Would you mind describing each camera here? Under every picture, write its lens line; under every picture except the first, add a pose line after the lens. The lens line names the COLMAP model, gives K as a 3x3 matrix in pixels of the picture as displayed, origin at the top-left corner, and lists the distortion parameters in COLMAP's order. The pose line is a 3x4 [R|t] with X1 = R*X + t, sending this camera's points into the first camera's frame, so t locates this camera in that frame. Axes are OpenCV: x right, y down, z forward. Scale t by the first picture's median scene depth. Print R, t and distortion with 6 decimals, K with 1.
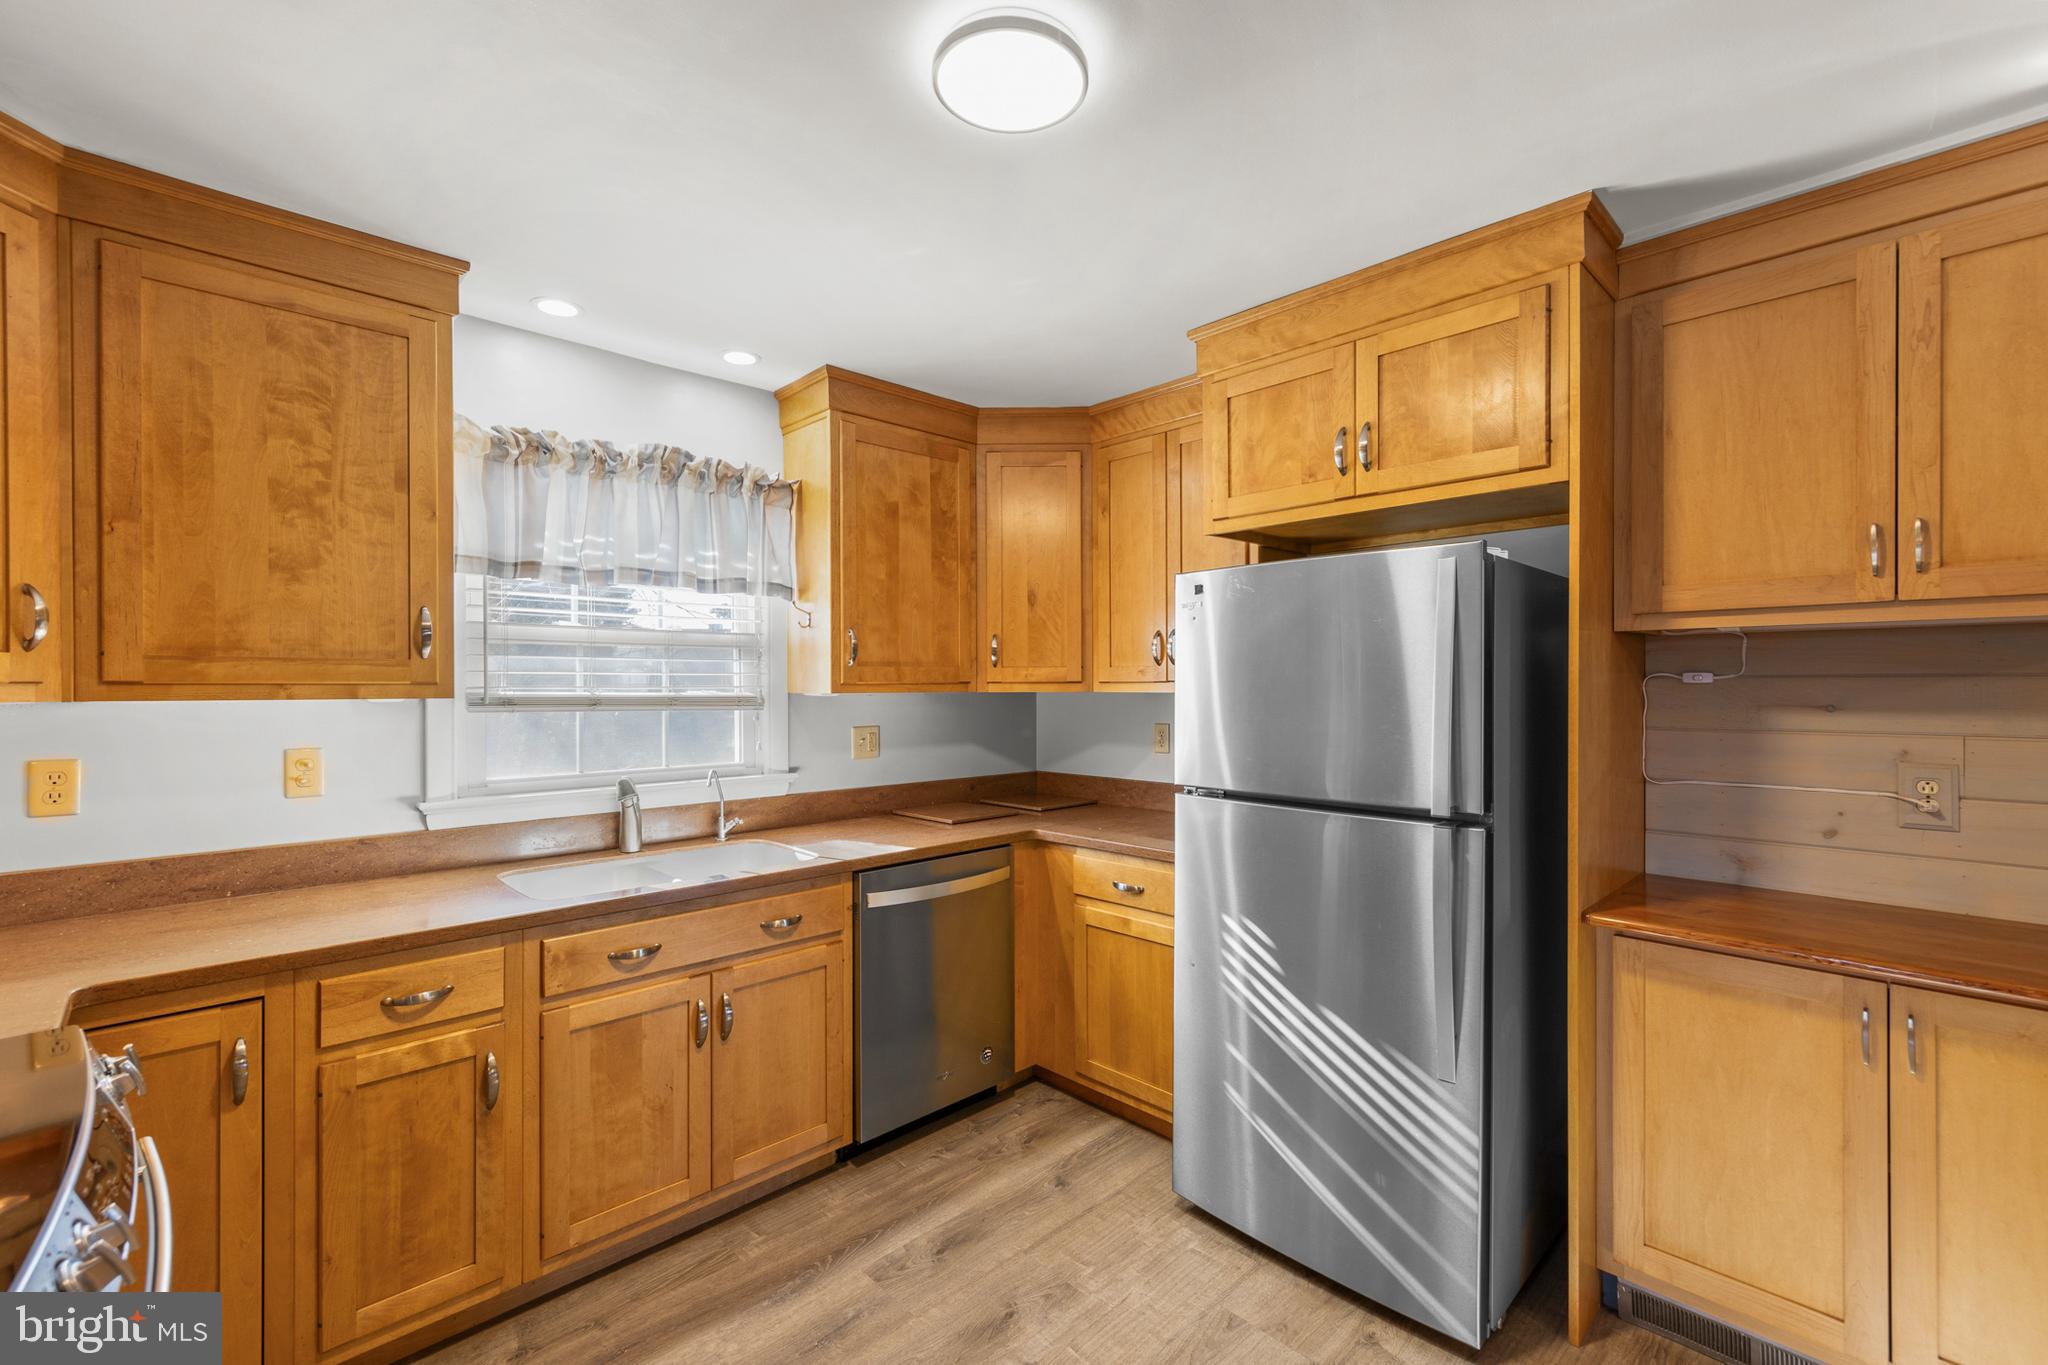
lens RADIAL K [[883.8, 0, 1007.1], [0, 883.8, 669.7], [0, 0, 1]] dist [0.004080, 0.000516]
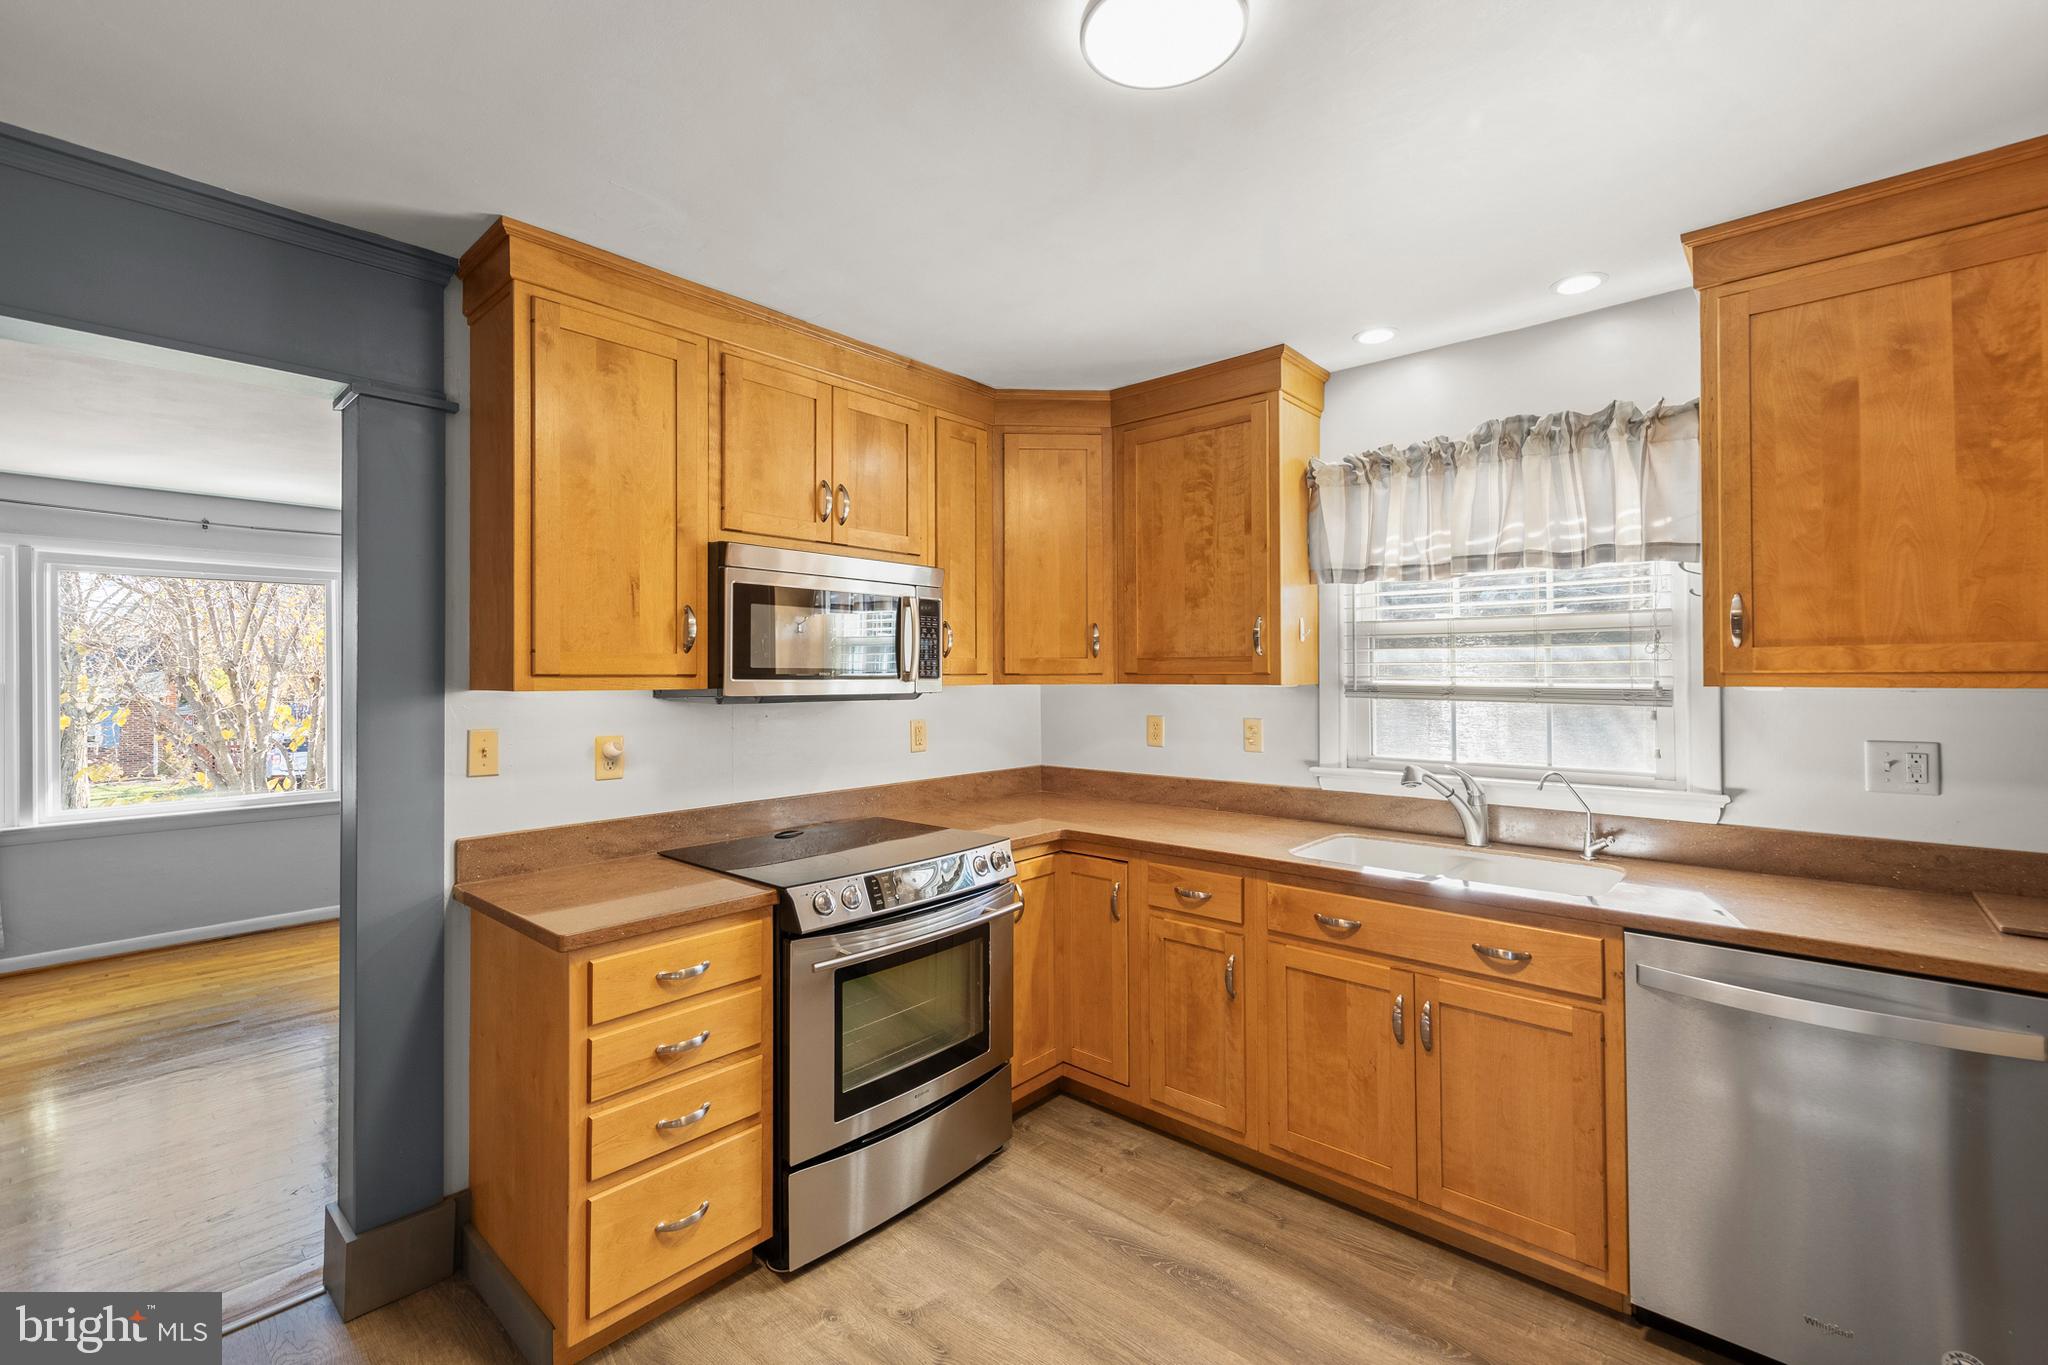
lens RADIAL K [[869.6, 0, 1028.5], [0, 869.6, 654.0], [0, 0, 1]] dist [0.002361, -0.000070]
pose [[0.084815, -0.023488, -0.996120, 0.581949], [0.018327, 0.999590, -0.022010, 0.007900], [0.996228, -0.016389, 0.085210, 0.504192]]
